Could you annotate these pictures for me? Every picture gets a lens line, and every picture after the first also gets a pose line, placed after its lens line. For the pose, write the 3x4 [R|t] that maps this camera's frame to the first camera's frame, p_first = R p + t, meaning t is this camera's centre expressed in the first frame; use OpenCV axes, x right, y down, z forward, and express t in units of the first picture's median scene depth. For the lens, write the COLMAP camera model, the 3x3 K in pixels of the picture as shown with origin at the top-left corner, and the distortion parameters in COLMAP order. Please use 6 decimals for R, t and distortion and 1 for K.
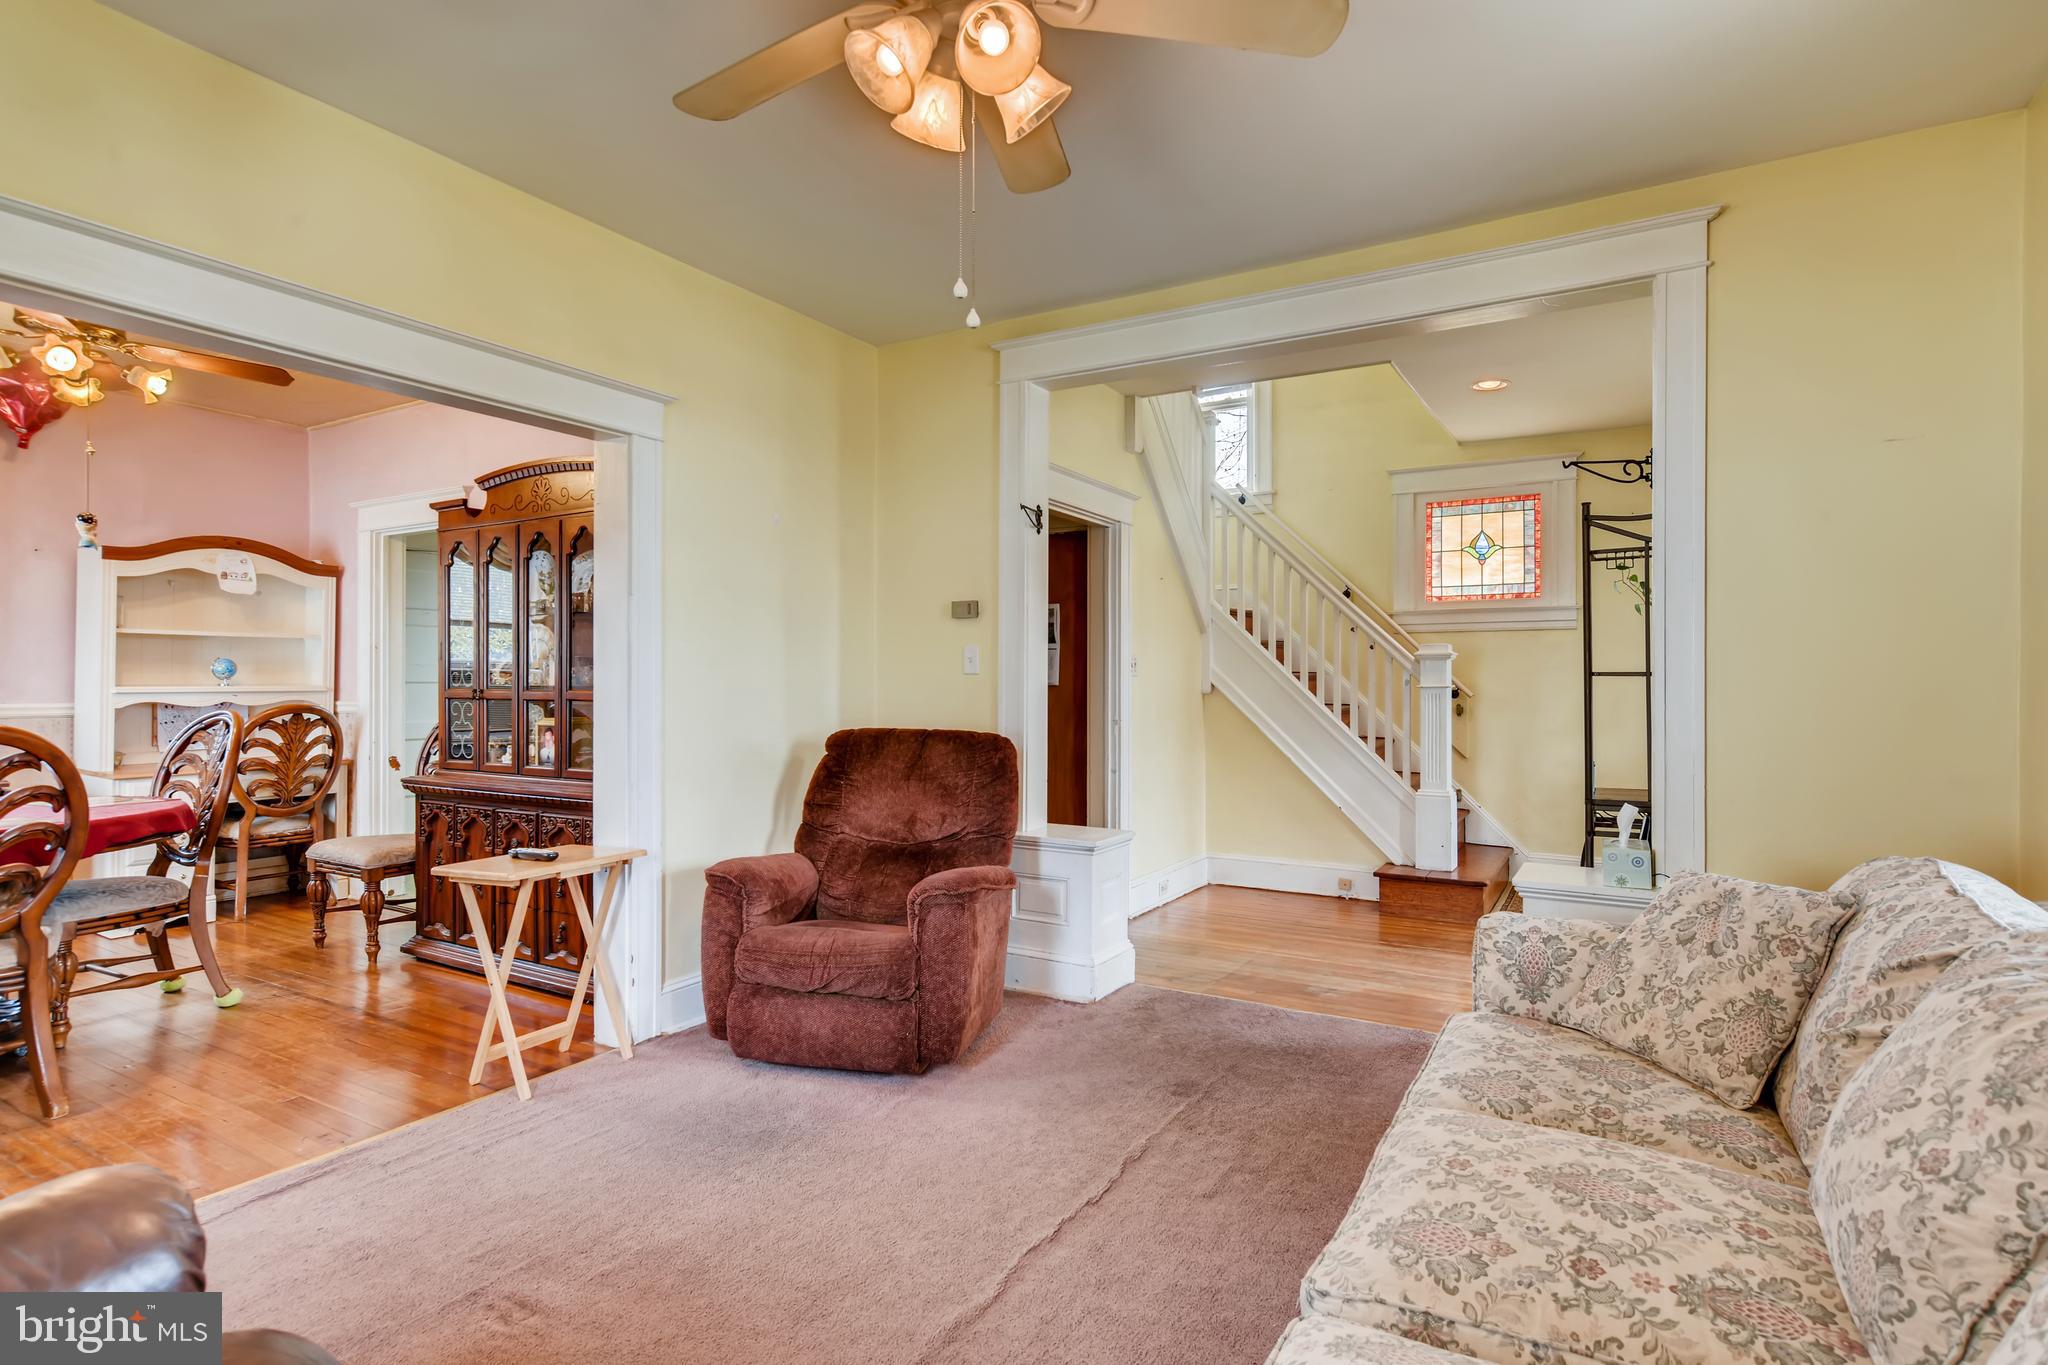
lens RADIAL K [[1040.4, 0, 1040.0], [0, 1040.4, 679.2], [0, 0, 1]] dist [0.003555, 0.001051]
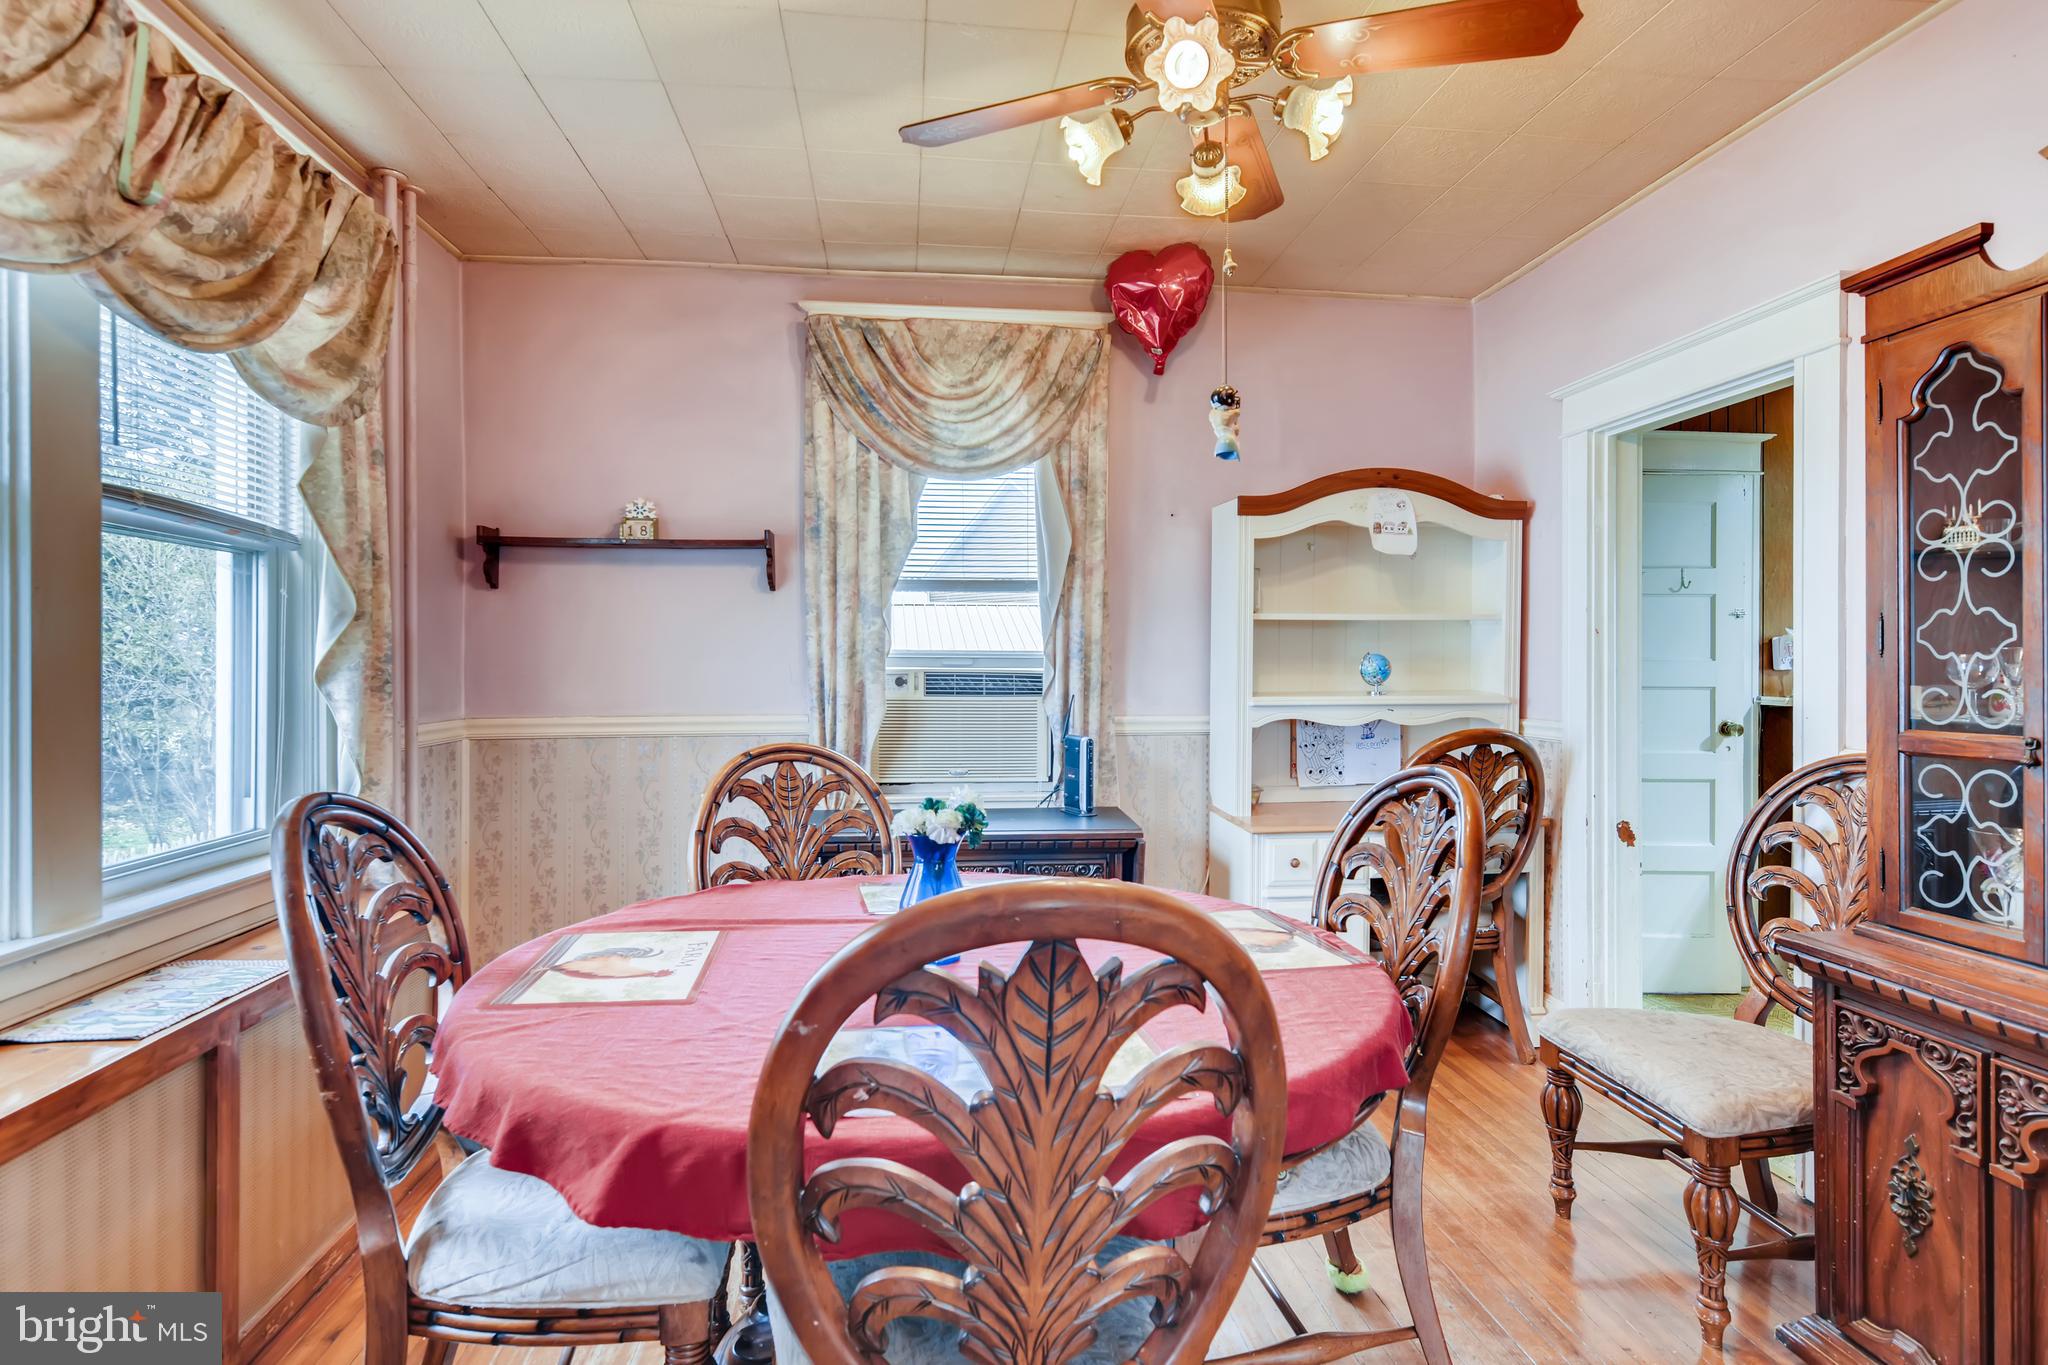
lens RADIAL K [[1040.4, 0, 1025.2], [0, 1040.4, 672.3], [0, 0, 1]] dist [0.003555, 0.001051]
pose [[0.603286, 0.004518, -0.797512, -0.392693], [0.003728, 0.999957, 0.008485, -0.014705], [0.797516, -0.008092, 0.603244, 0.426181]]
